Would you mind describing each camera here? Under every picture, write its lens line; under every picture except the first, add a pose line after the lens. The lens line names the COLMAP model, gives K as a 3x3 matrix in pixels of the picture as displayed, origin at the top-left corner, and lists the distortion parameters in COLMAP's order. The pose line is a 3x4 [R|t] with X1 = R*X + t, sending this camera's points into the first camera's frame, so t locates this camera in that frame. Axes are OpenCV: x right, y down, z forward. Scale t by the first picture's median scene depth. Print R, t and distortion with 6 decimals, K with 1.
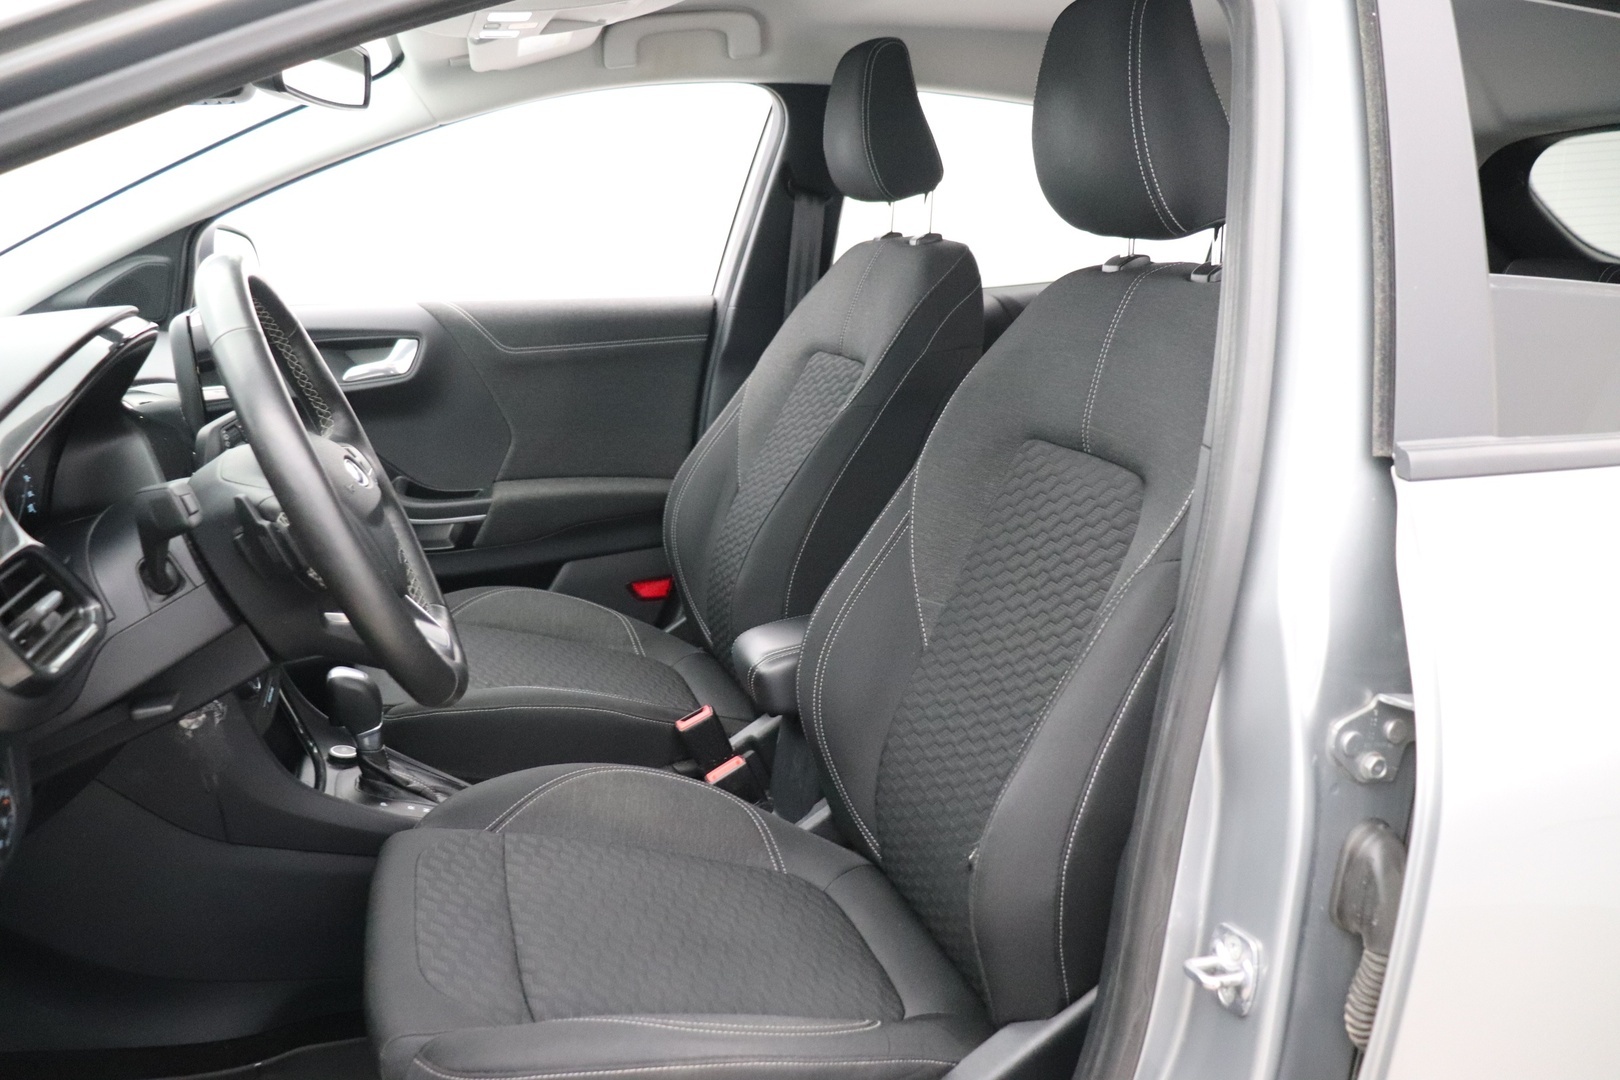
lens RADIAL K [[1352.4, 0, 809.3], [0, 1352.4, 546.7], [0, 0, 1]] dist [-0.188004, 0.204408]
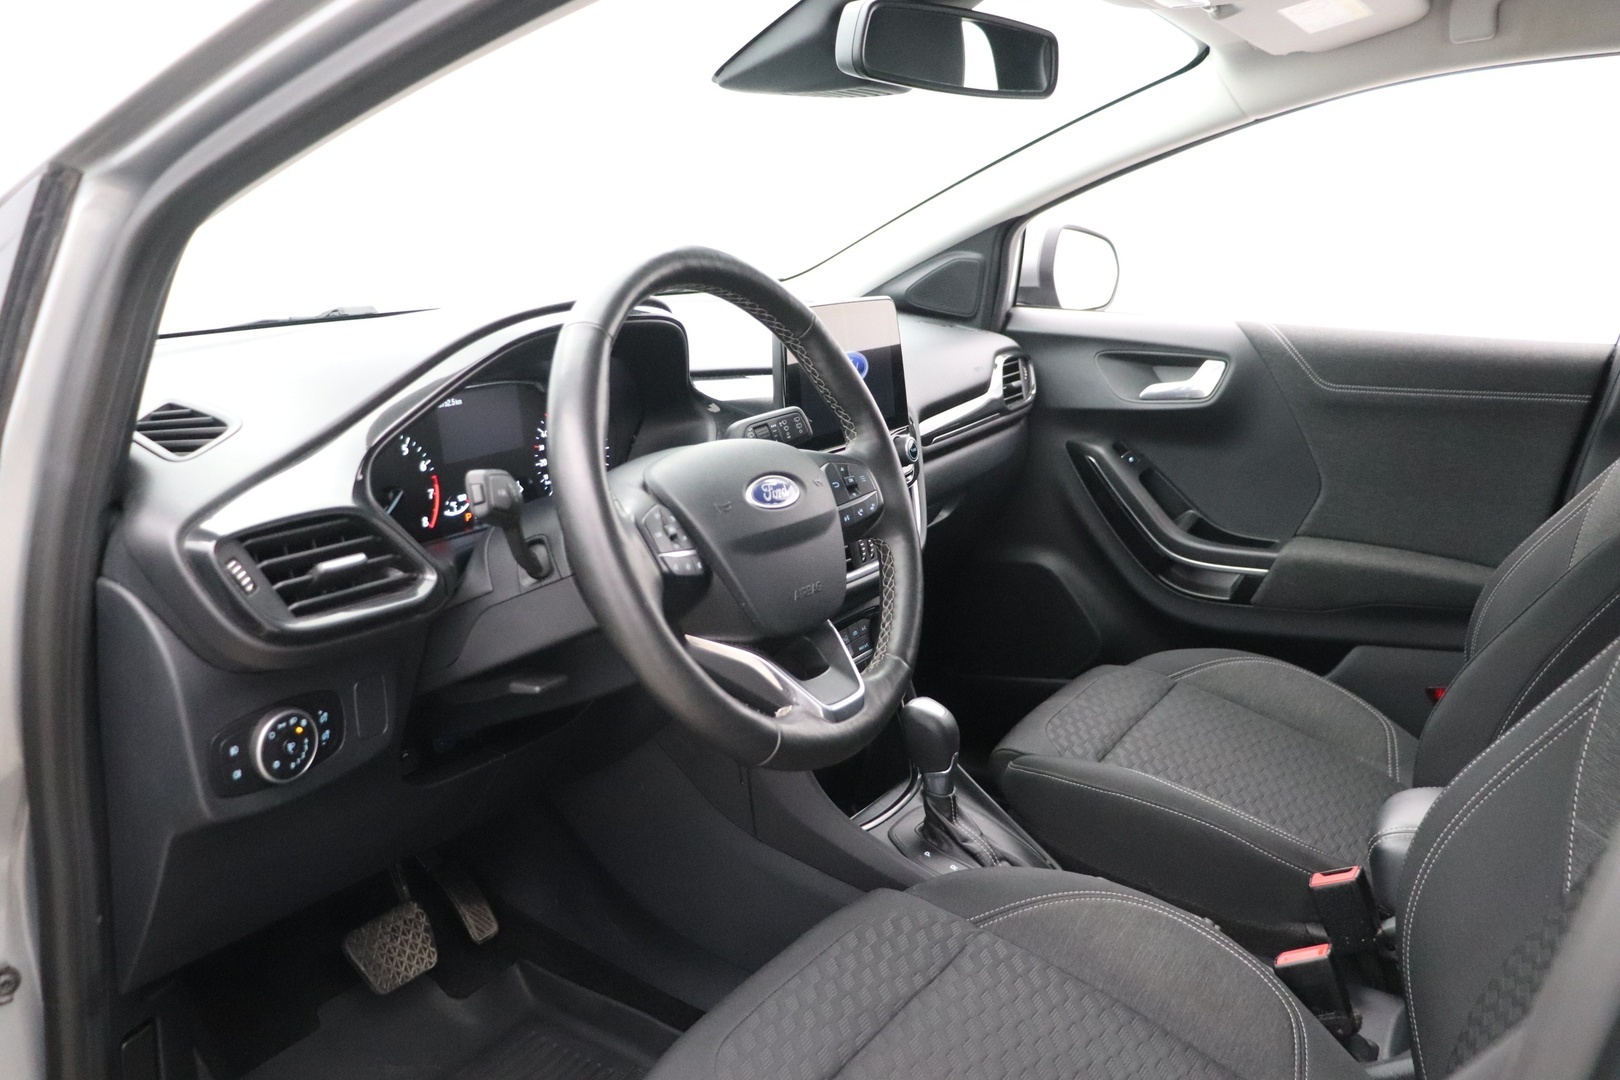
lens RADIAL K [[1352.4, 0, 809.3], [0, 1352.4, 546.7], [0, 0, 1]] dist [-0.188004, 0.204408]
pose [[0.678947, 0.181104, -0.711500, 0.170923], [-0.187676, 0.979713, 0.070286, -0.044954], [0.709795, 0.085811, 0.699162, 0.190206]]
